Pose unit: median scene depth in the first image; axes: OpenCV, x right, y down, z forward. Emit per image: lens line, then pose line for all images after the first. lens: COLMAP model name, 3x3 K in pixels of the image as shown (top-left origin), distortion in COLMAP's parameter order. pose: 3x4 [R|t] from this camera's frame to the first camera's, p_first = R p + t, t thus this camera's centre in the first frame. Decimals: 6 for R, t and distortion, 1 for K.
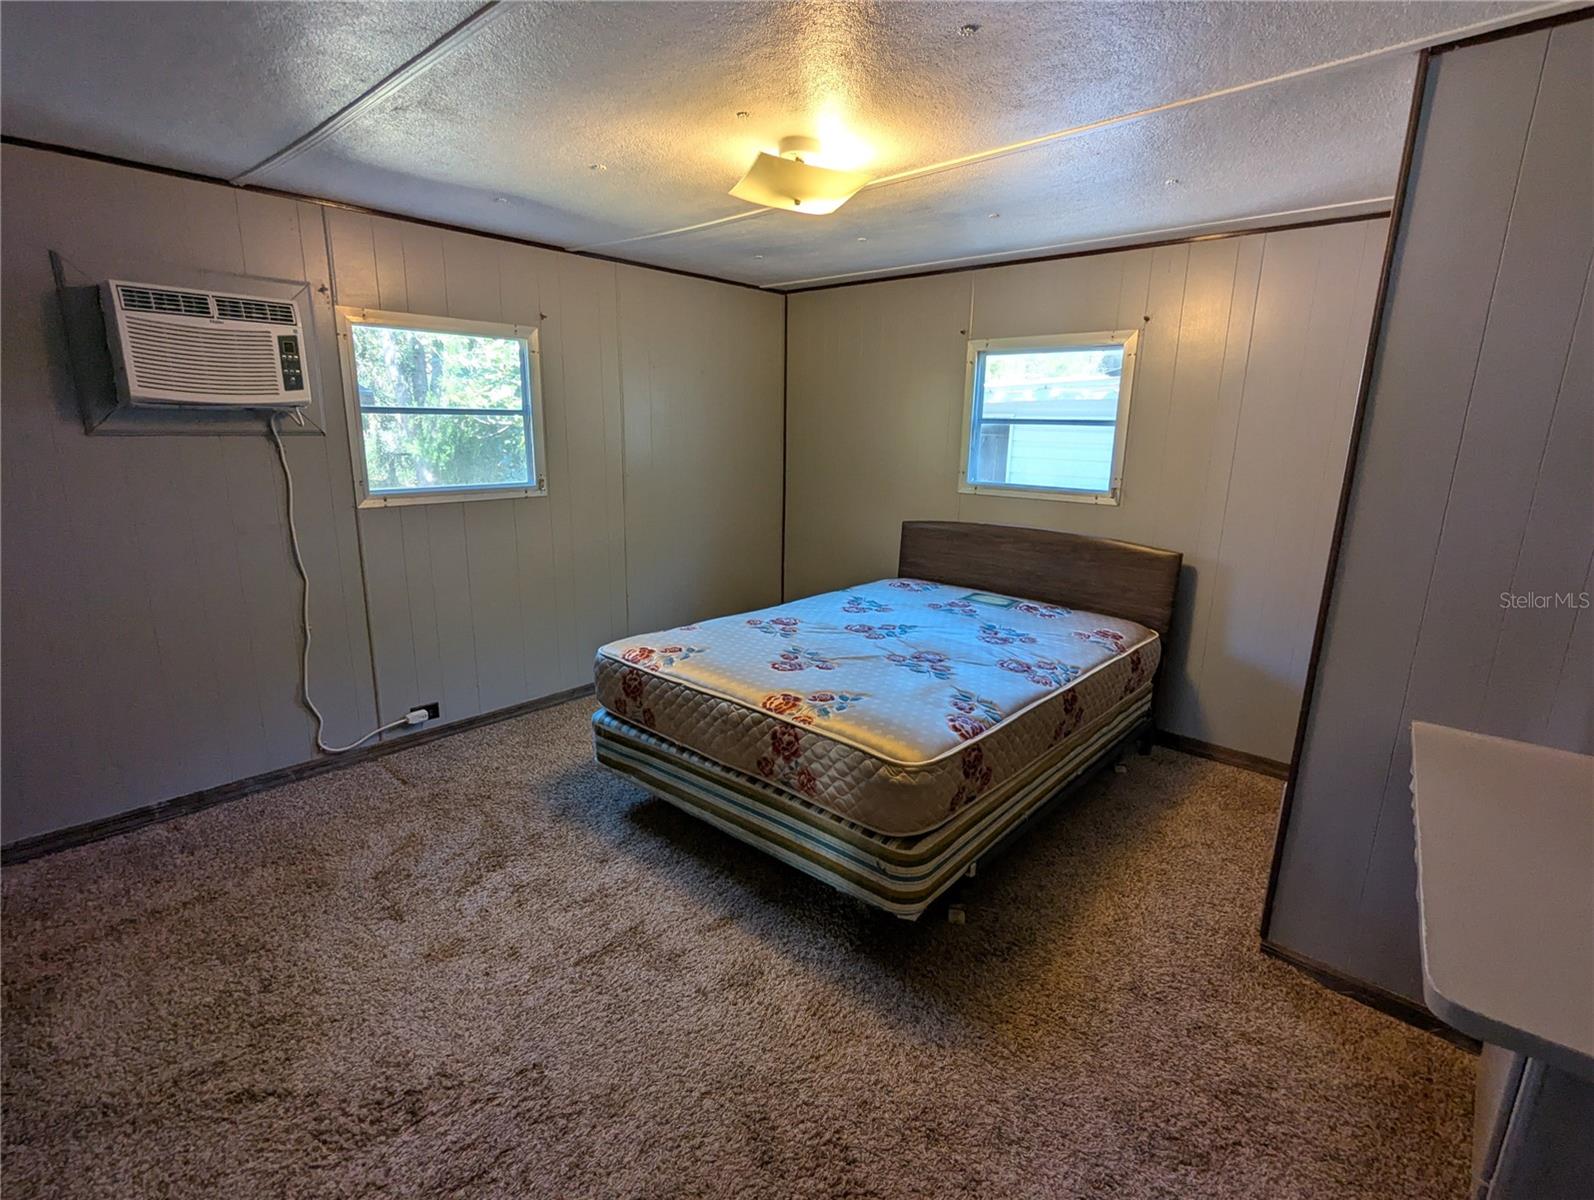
lens RADIAL K [[756.6, 0, 799.9], [0, 756.6, 604.1], [0, 0, 1]] dist [-0.007636, 0.002790]
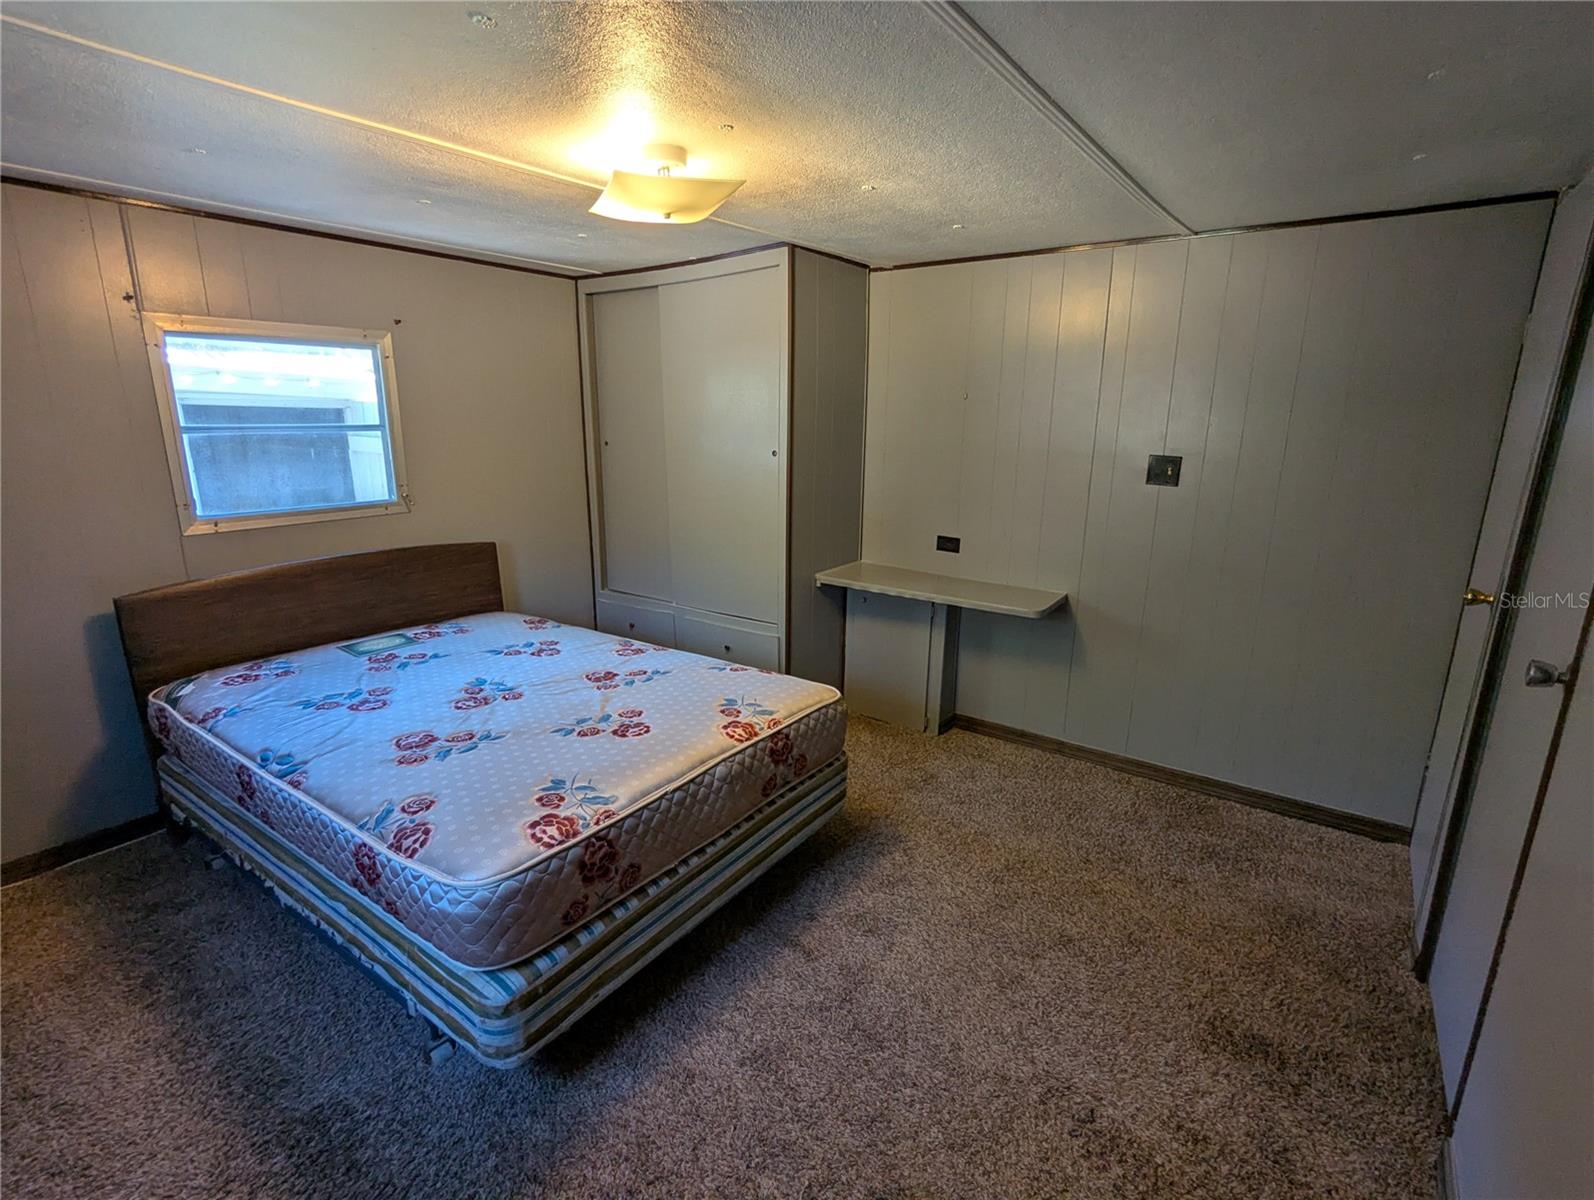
lens RADIAL K [[756.6, 0, 797.8], [0, 756.6, 602.8], [0, 0, 1]] dist [-0.007636, 0.002790]
pose [[-0.111866, -0.262744, 0.958359, -0.827395], [0.218686, 0.934260, 0.281663, -0.255922], [-0.969362, 0.241089, -0.047054, 0.812559]]
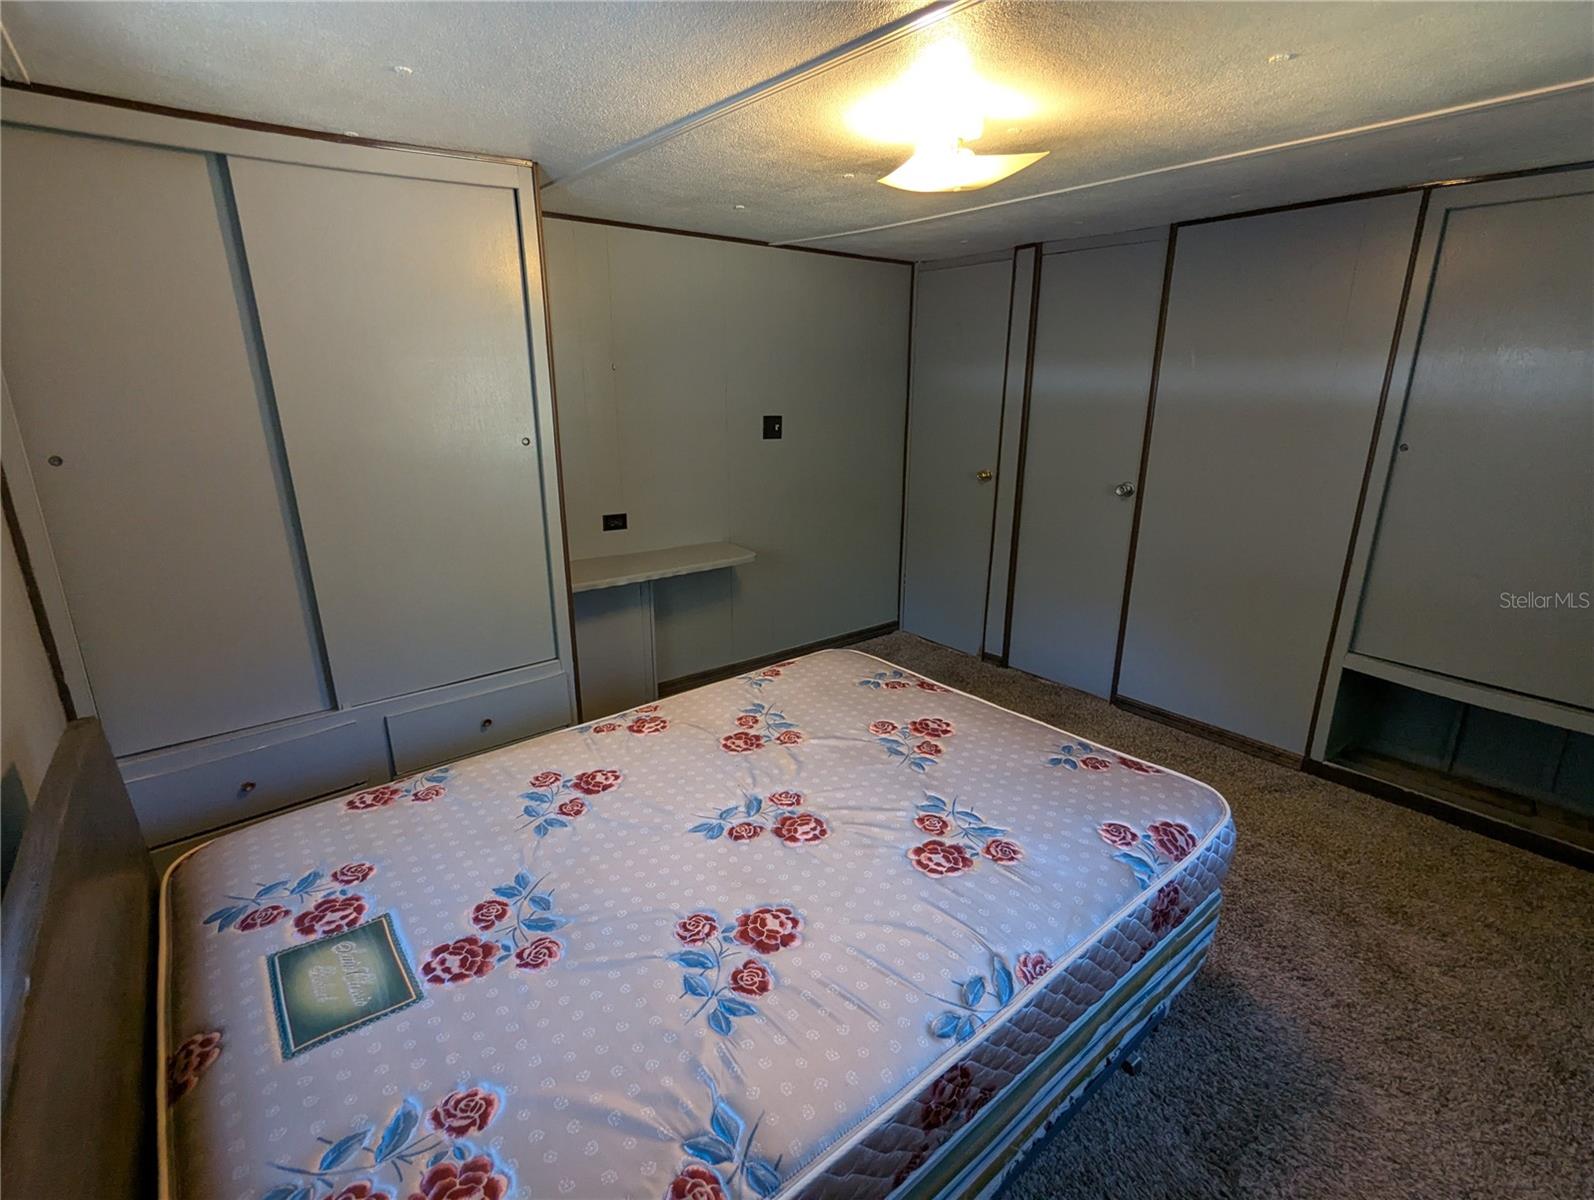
lens RADIAL K [[756.6, 0, 801.5], [0, 756.6, 602.8], [0, 0, 1]] dist [-0.007636, 0.002790]
pose [[-0.987494, -0.065225, 0.143534, 0.012983], [0.014689, 0.868386, 0.495671, -0.446557], [-0.156973, 0.491580, -0.856568, 1.650575]]
